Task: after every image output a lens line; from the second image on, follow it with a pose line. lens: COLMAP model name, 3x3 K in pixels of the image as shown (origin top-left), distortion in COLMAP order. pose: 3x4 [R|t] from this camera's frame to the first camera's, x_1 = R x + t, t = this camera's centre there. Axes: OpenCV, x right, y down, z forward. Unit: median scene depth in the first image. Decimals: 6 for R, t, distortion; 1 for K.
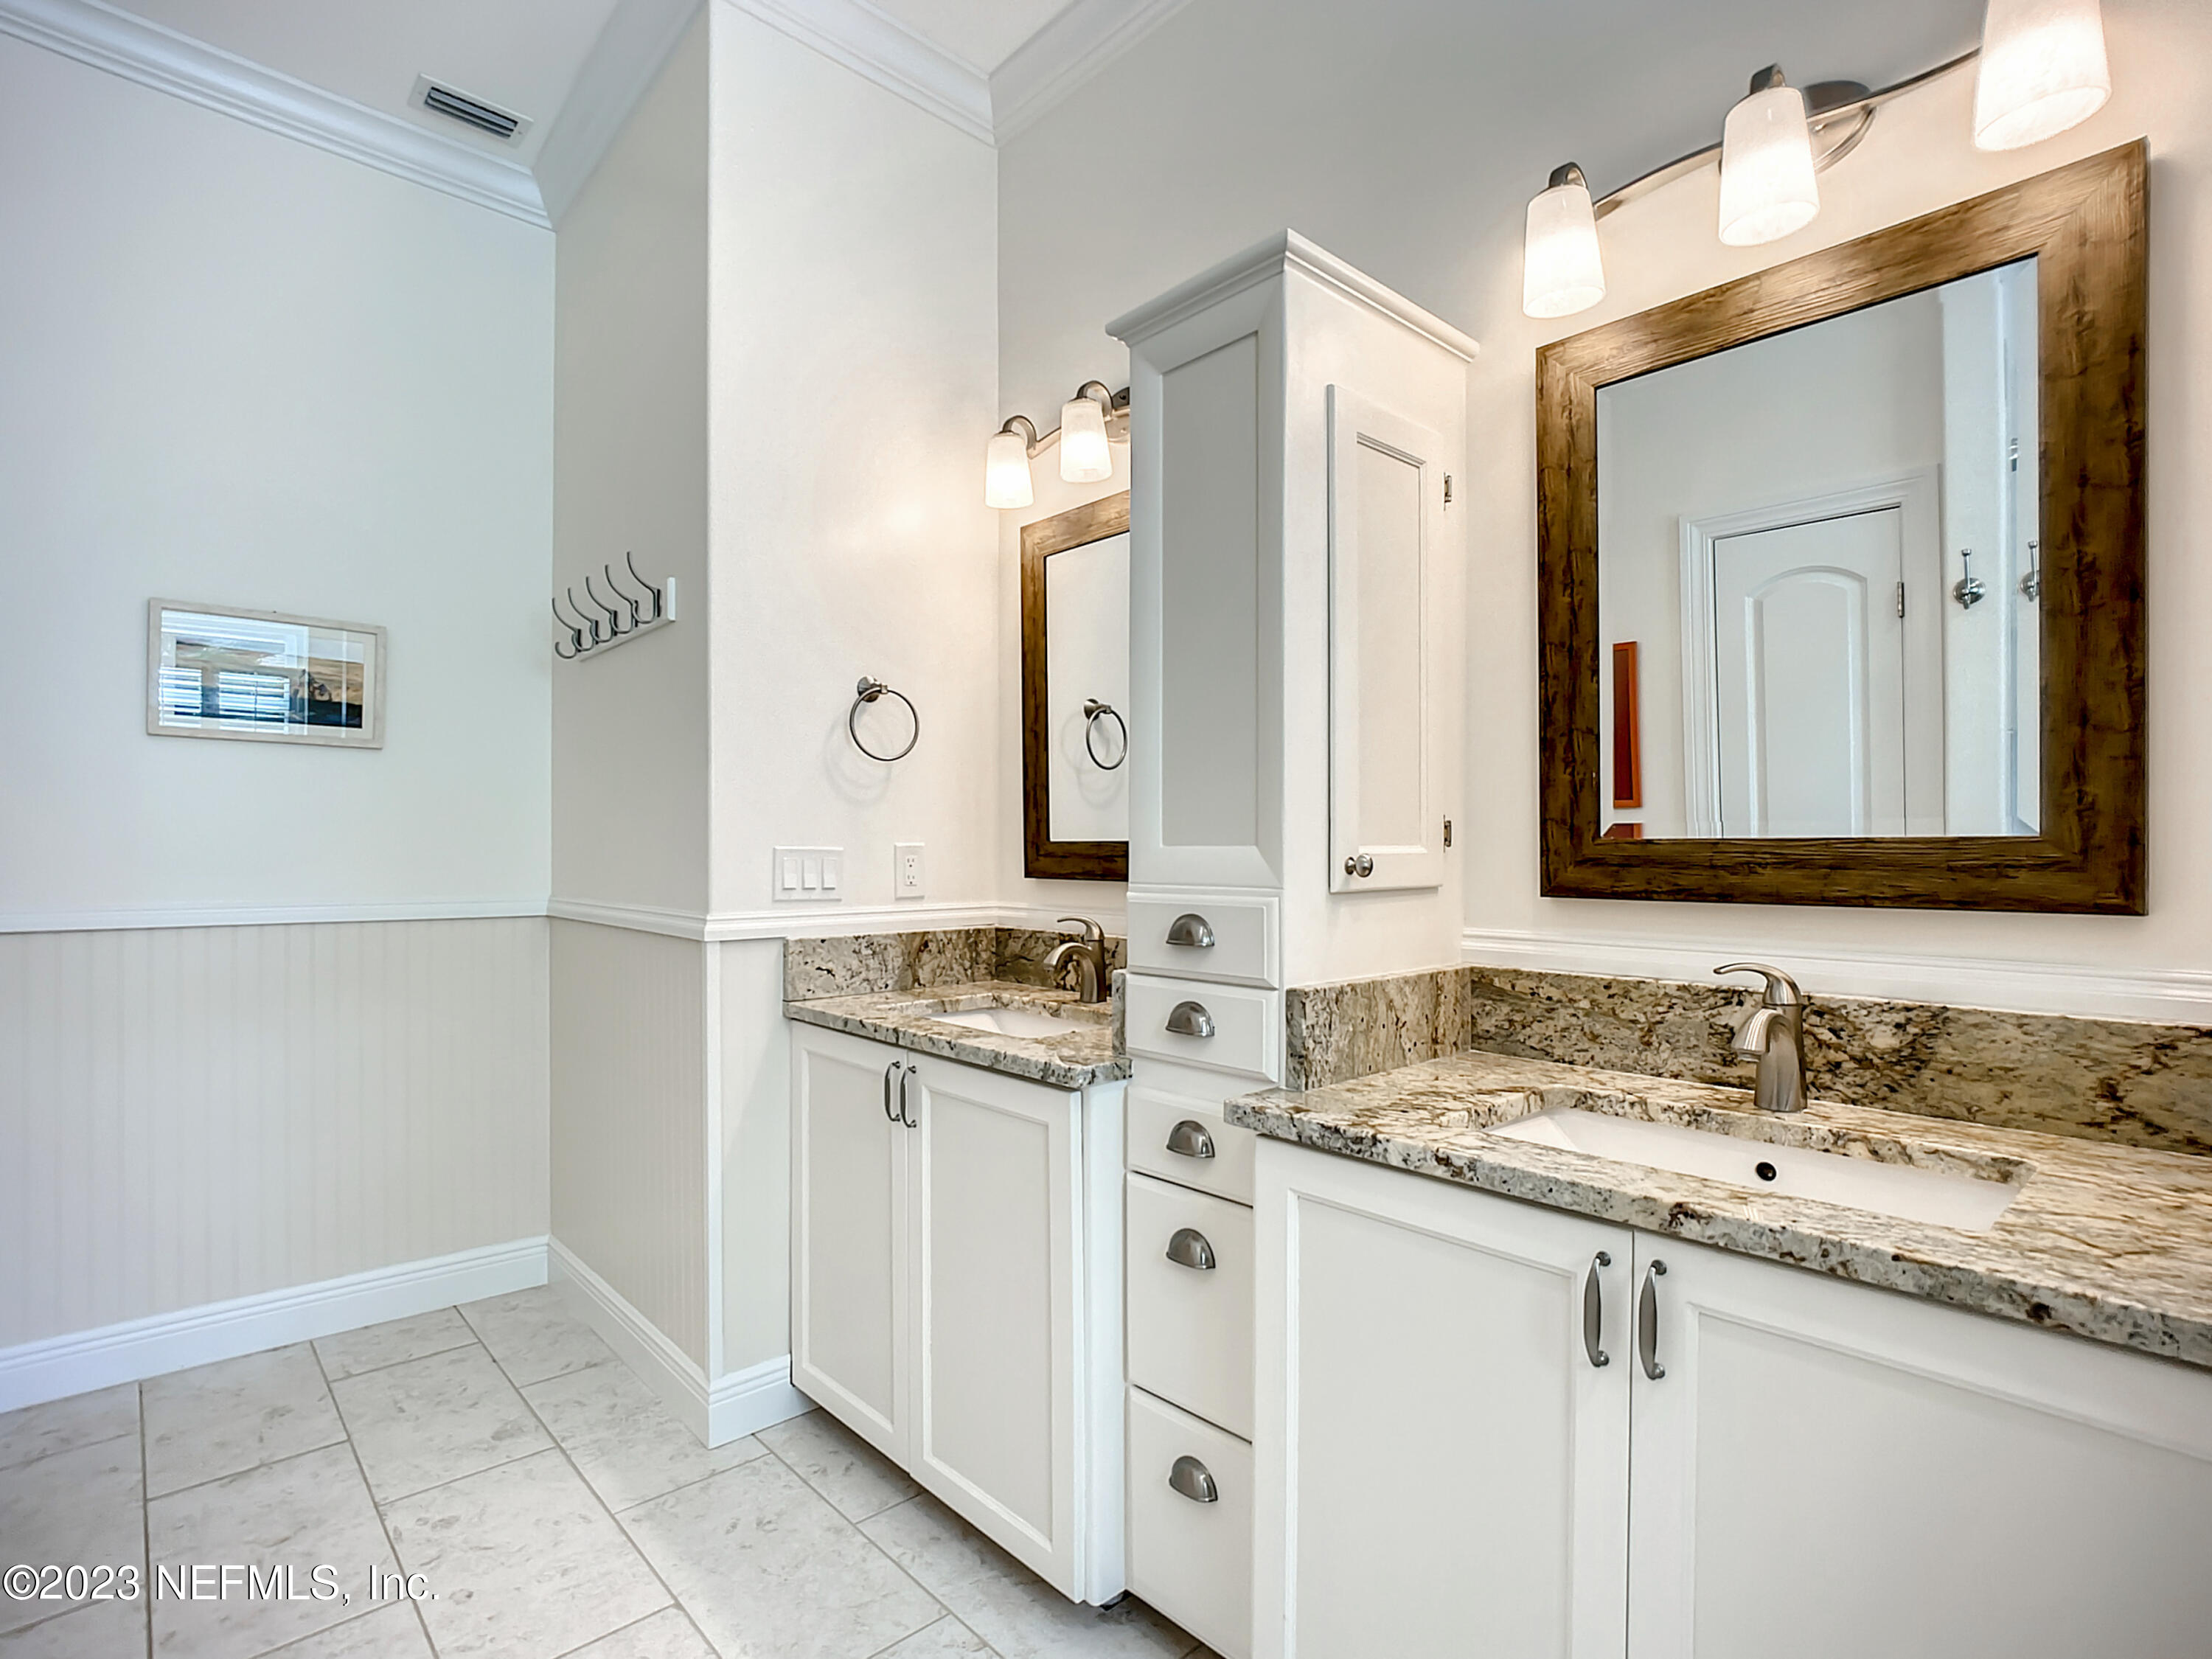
lens RADIAL K [[1087.7, 0, 1099.5], [0, 1087.7, 845.1], [0, 0, 1]] dist [-0.013441, -0.000371]
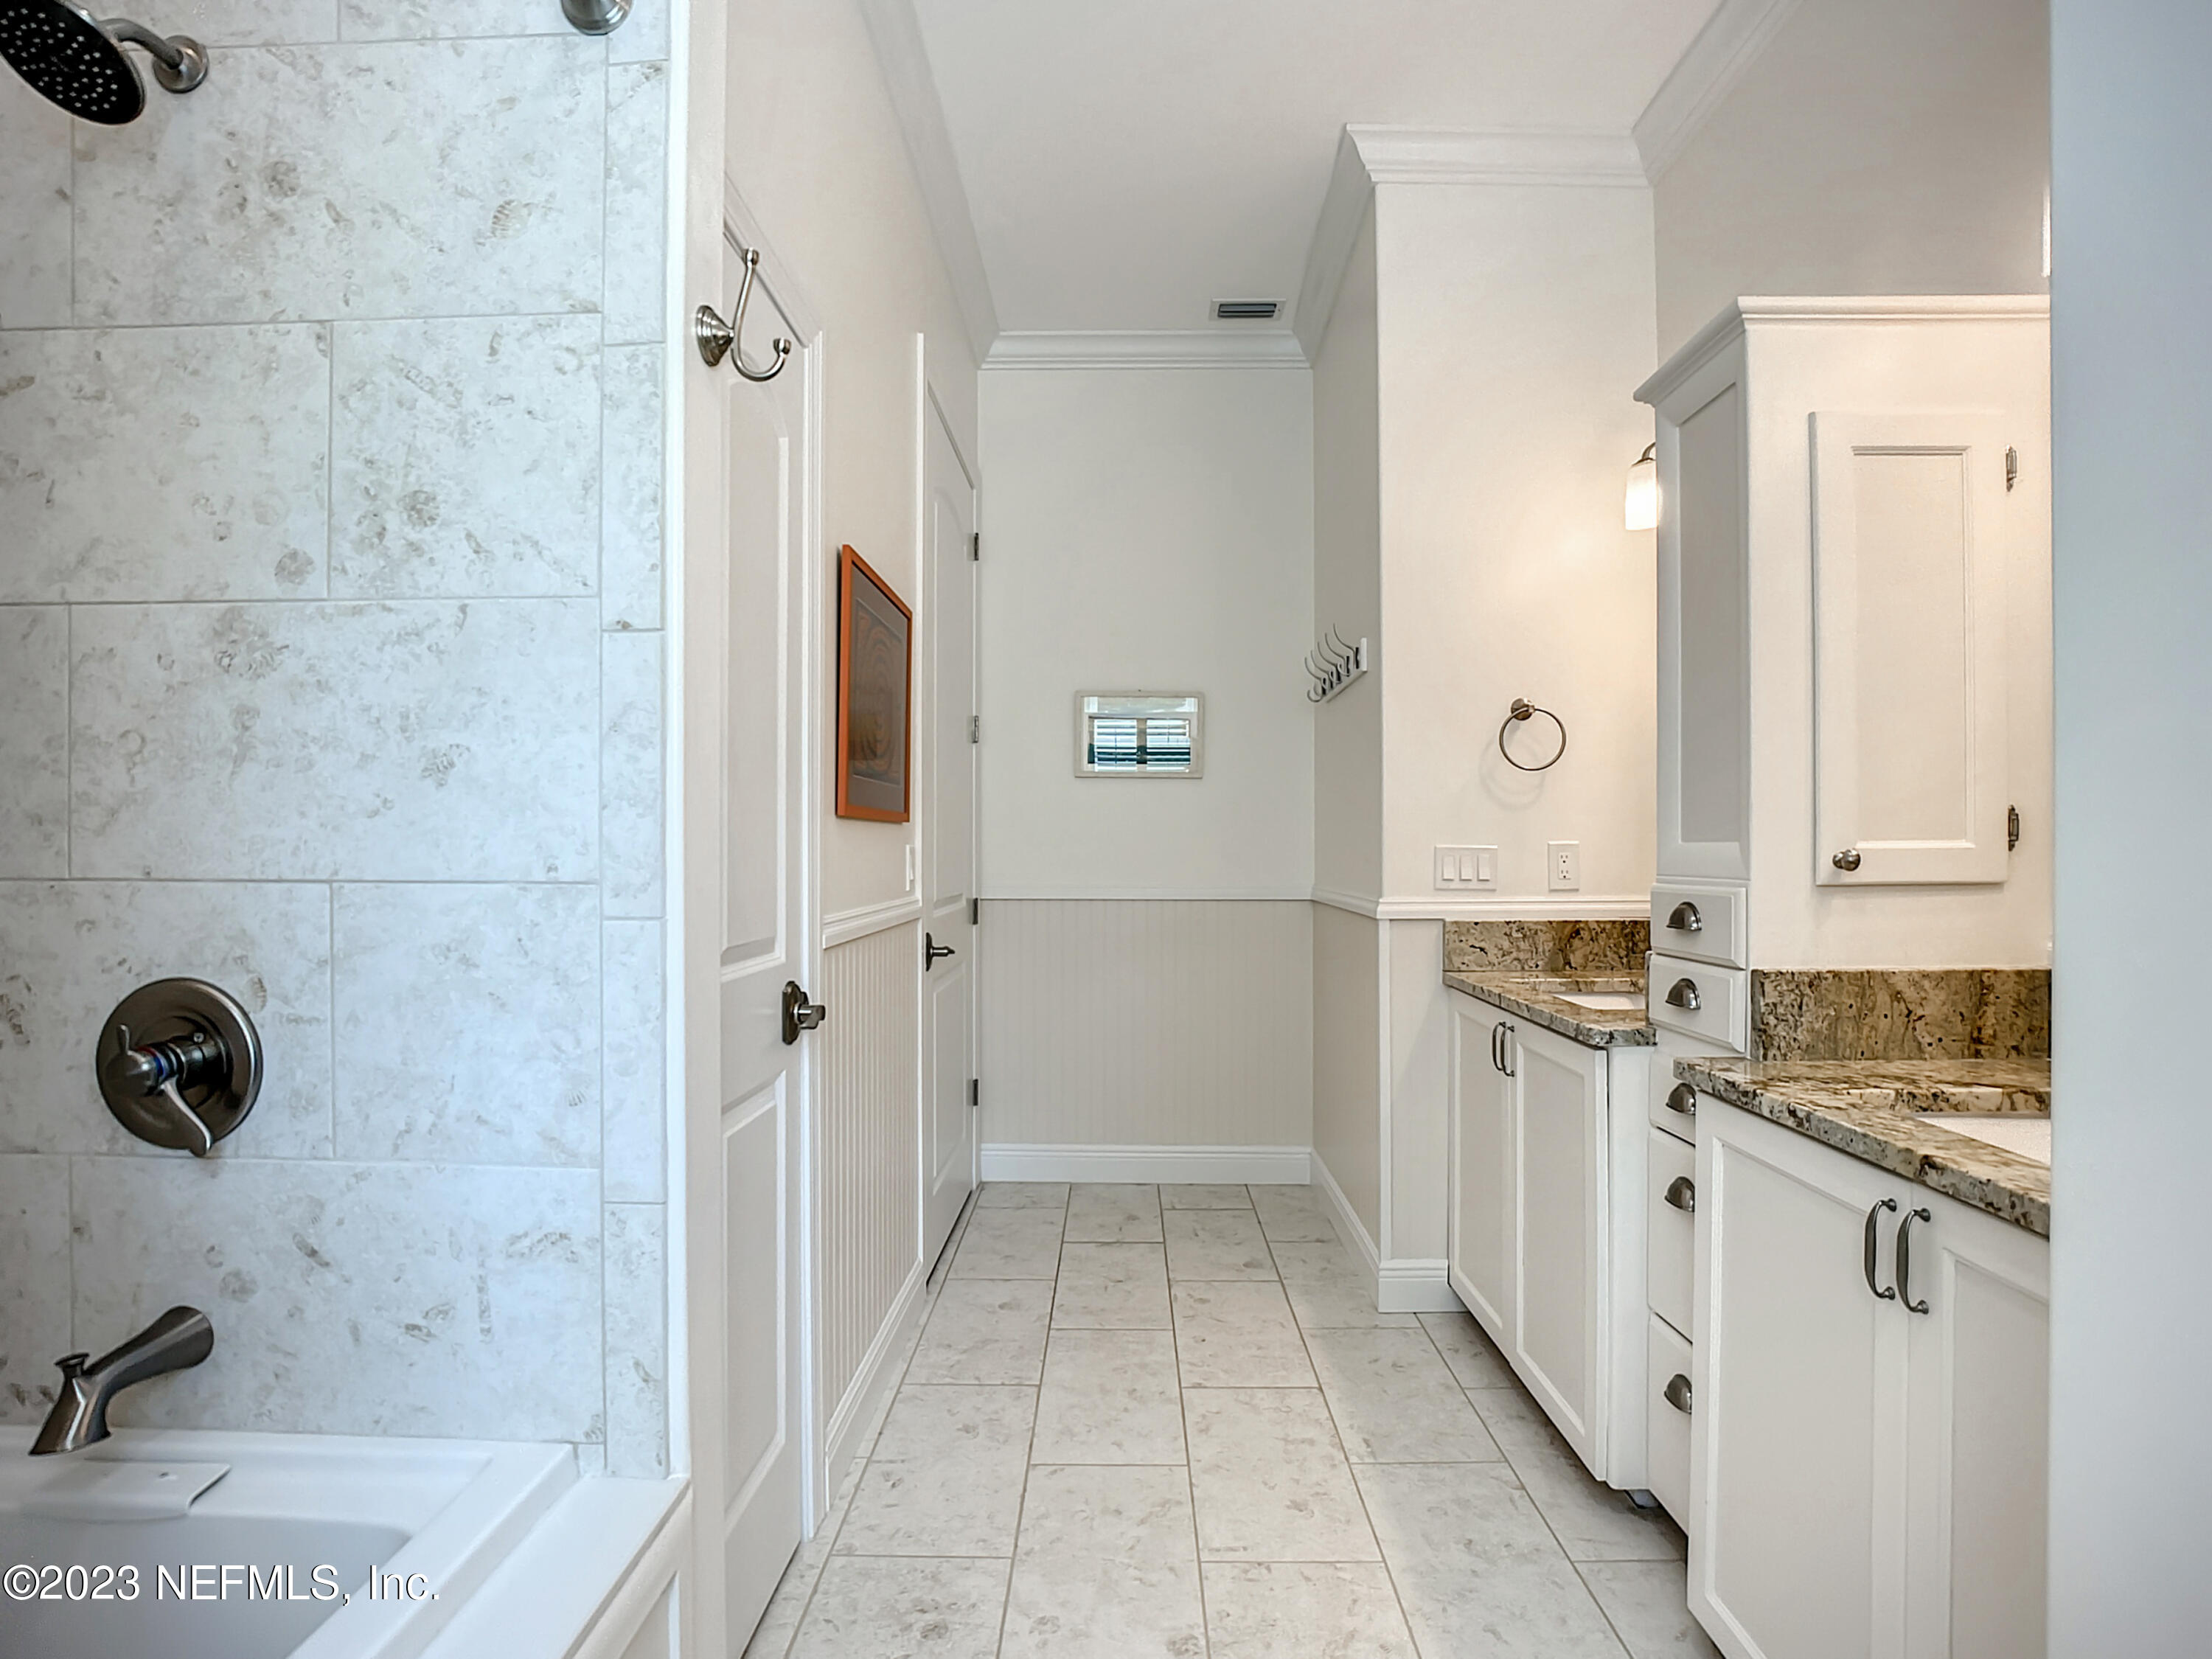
lens RADIAL K [[1068.8, 0, 1113.7], [0, 1068.8, 829.1], [0, 0, 1]] dist [-0.001386, 0.000178]
pose [[0.742357, -0.016457, -0.669802, 0.371655], [0.006838, 0.999832, -0.016988, 0.001394], [0.669969, 0.008031, 0.742345, -0.228037]]
